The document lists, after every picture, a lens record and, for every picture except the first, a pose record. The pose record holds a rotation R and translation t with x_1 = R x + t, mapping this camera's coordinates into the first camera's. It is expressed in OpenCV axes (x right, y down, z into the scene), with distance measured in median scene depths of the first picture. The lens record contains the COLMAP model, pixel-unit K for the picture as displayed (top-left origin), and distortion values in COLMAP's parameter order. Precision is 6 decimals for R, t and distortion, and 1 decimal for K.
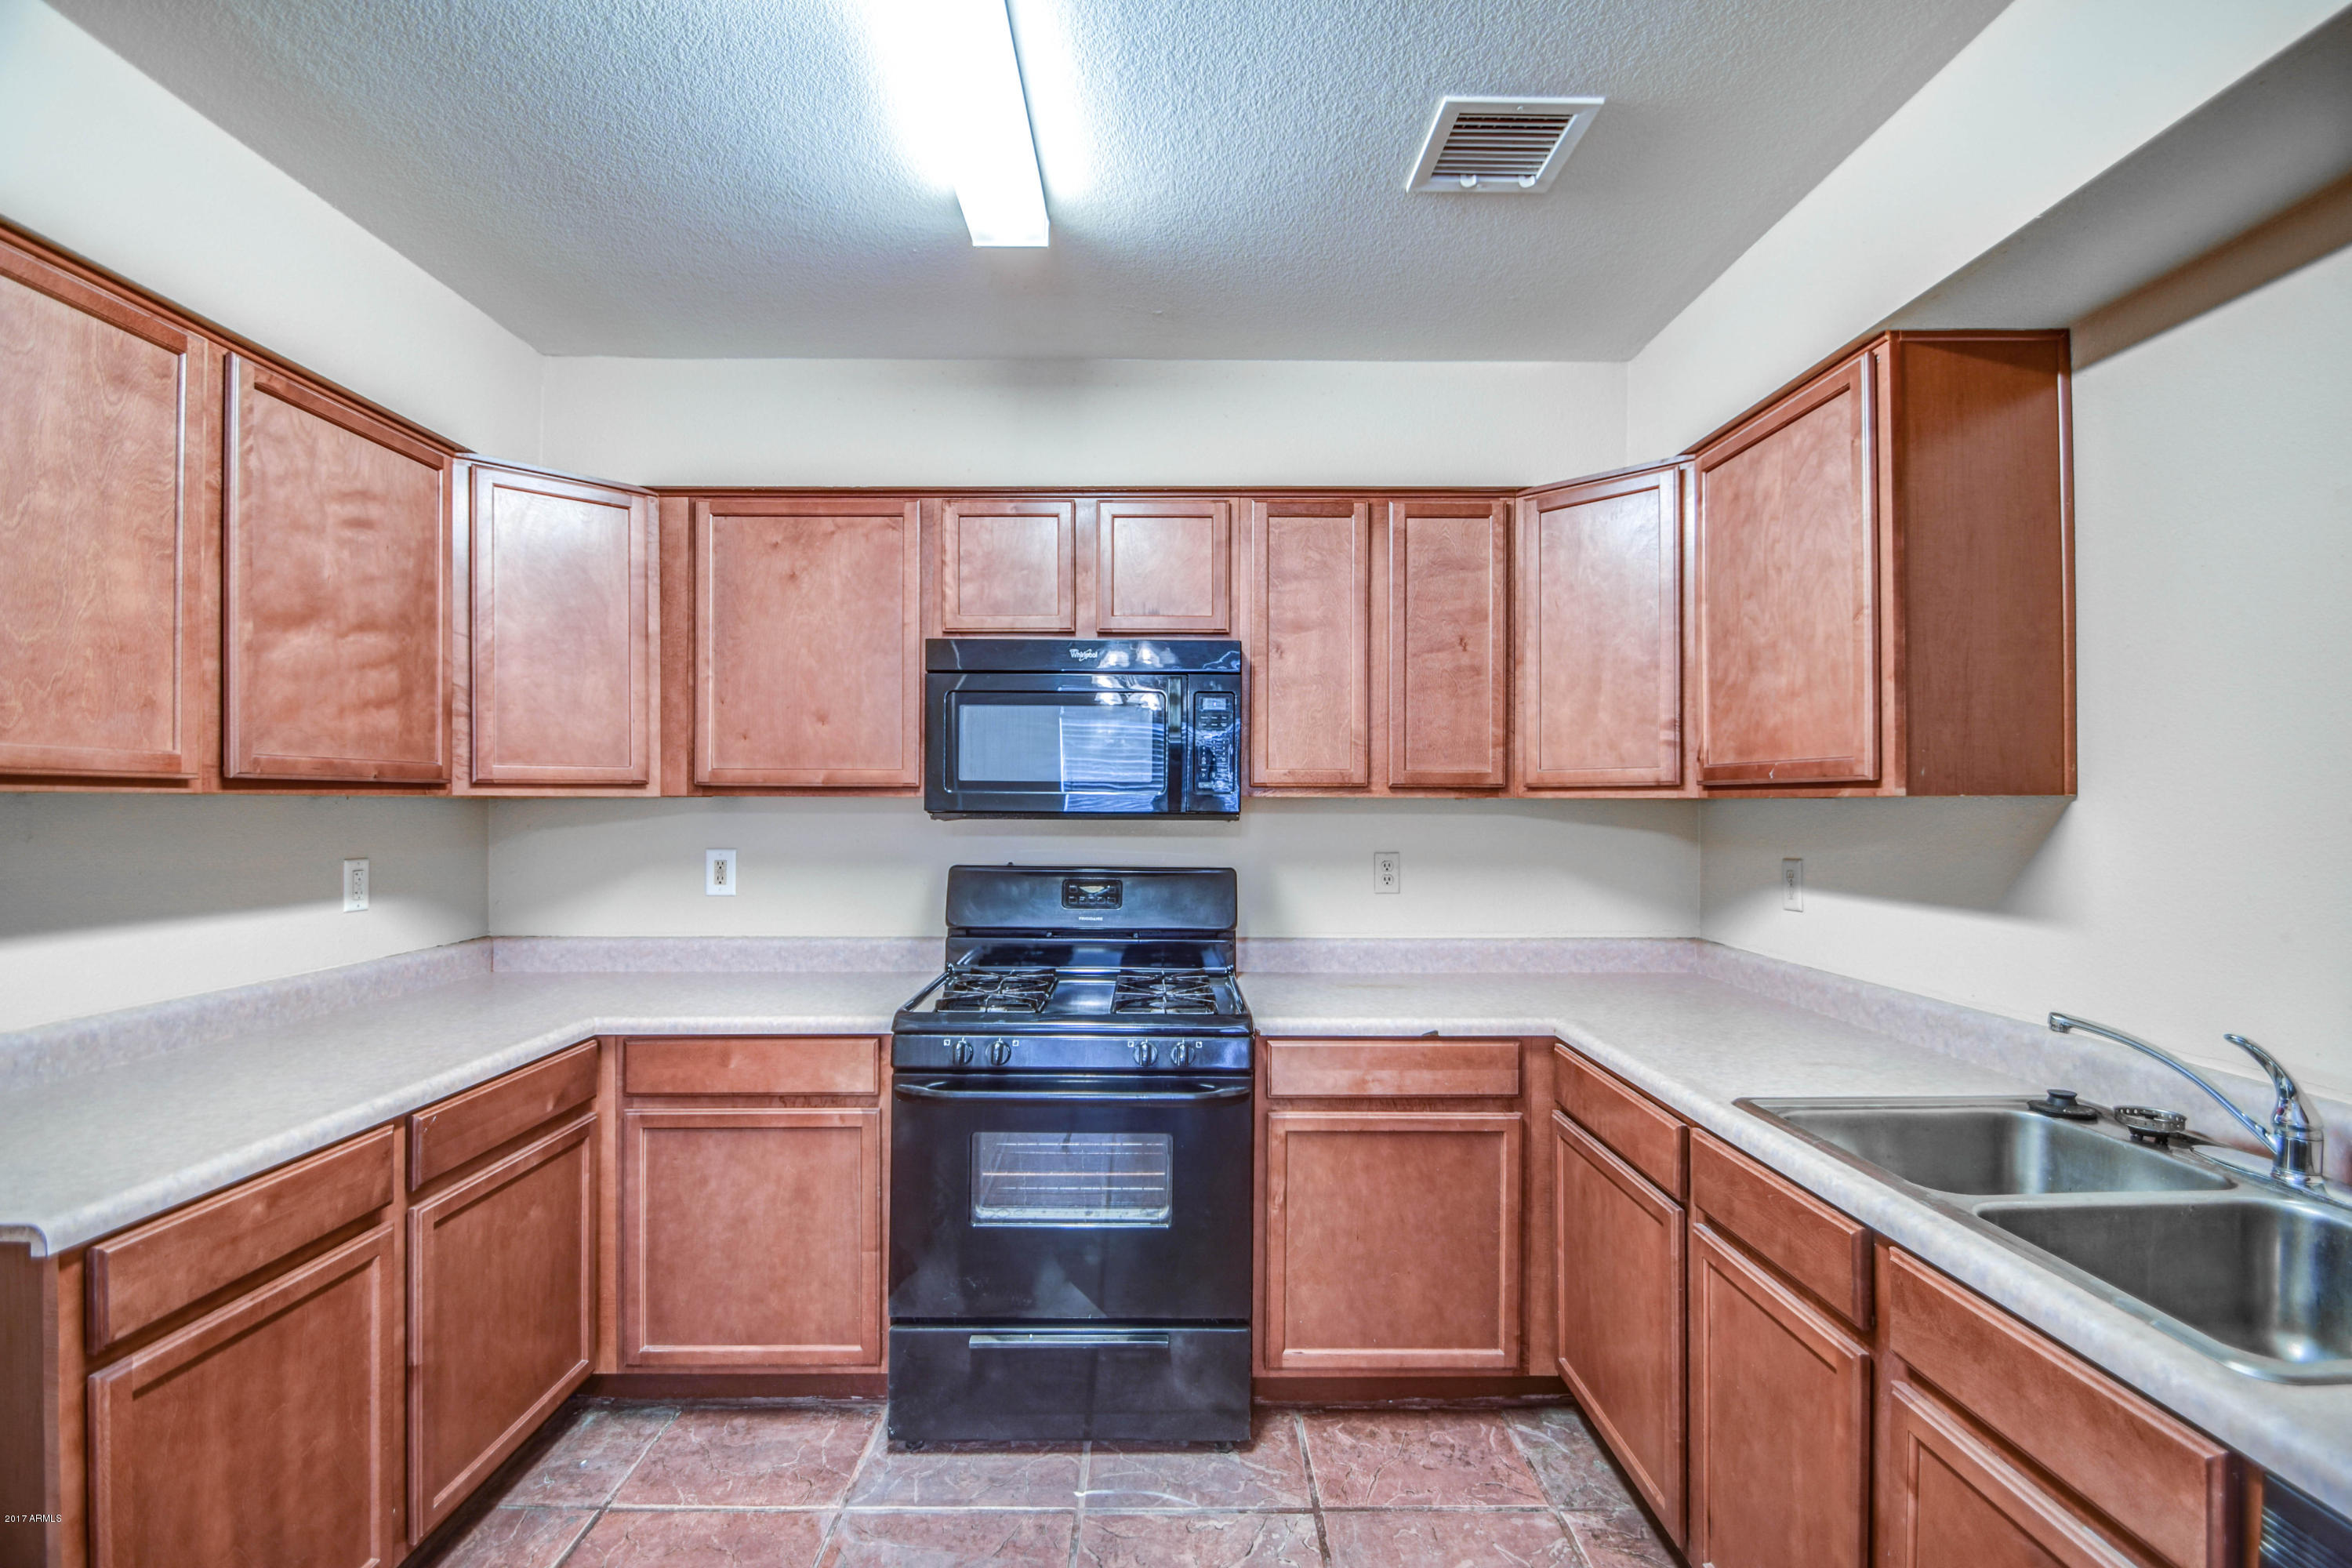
lens RADIAL K [[1056.4, 0, 1174.2], [0, 1056.4, 790.9], [0, 0, 1]] dist [0.009291, -0.014963]
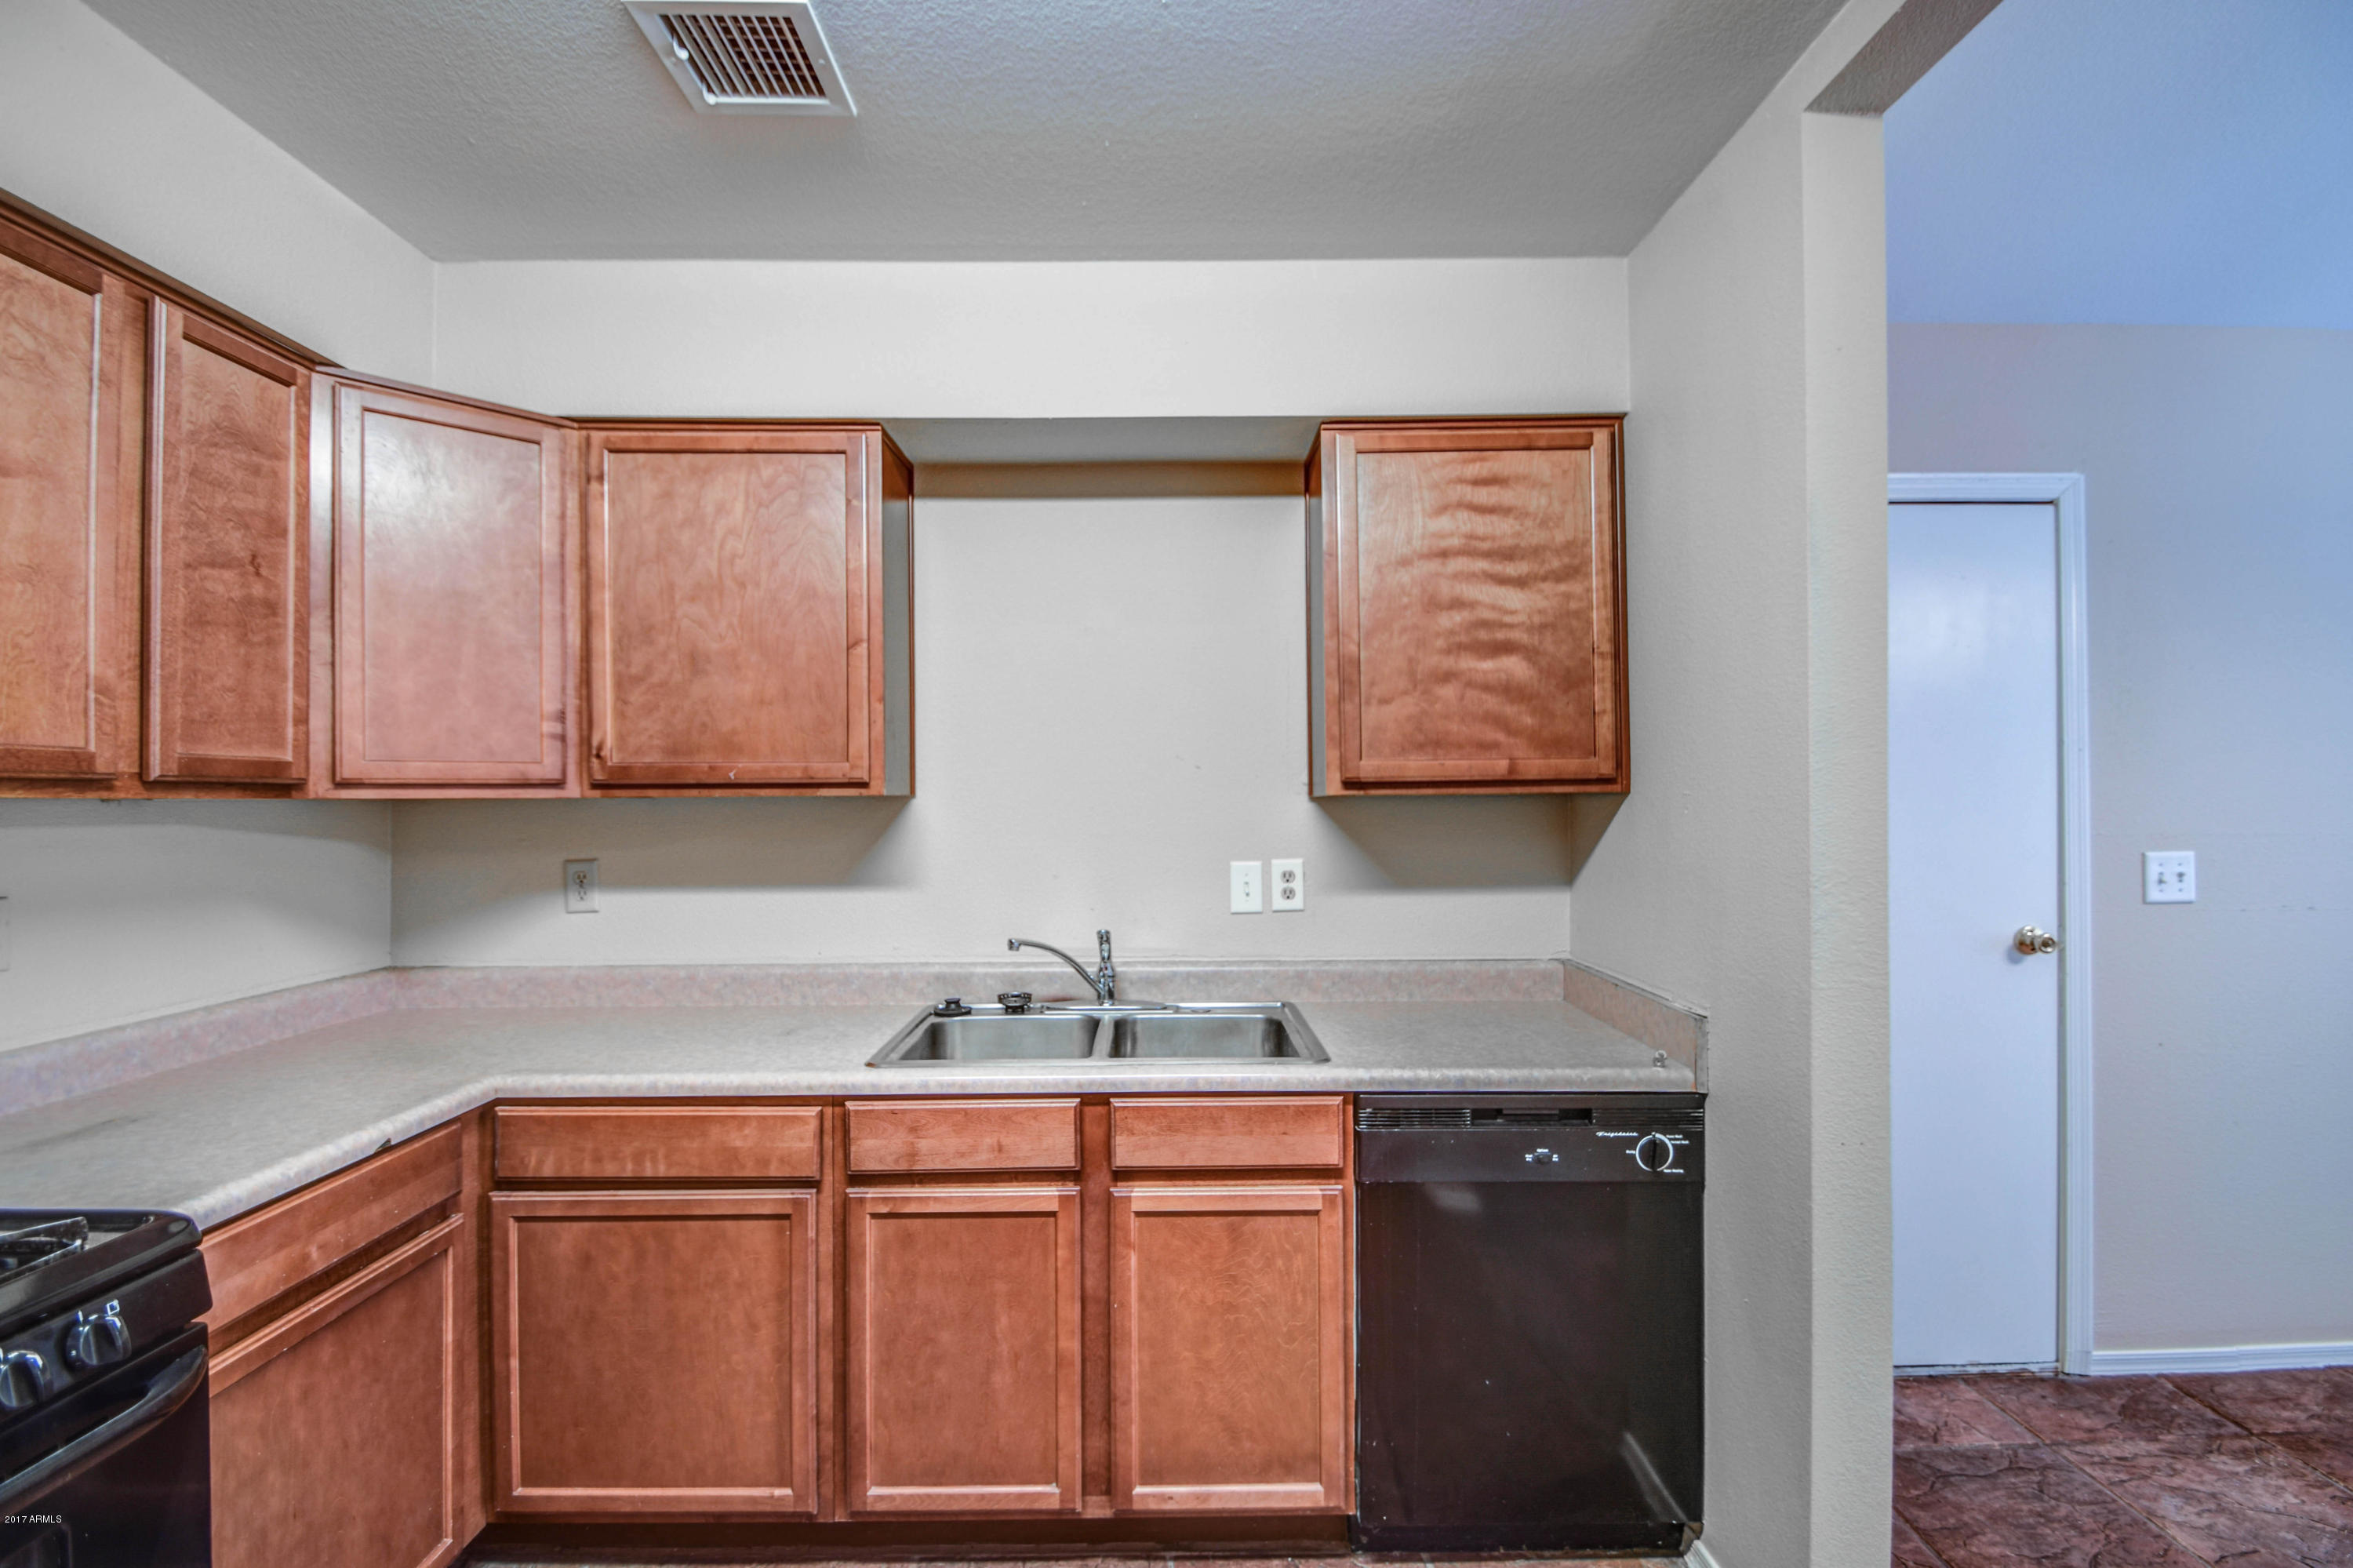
lens RADIAL K [[1067.3, 0, 1171.6], [0, 1067.3, 789.9], [0, 0, 1]] dist [0.009696, -0.015355]
pose [[-0.003754, 0.005186, 0.999980, -0.450535], [-0.003261, 0.999981, -0.005199, 0.003015], [-0.999988, -0.003280, -0.003737, 0.501952]]
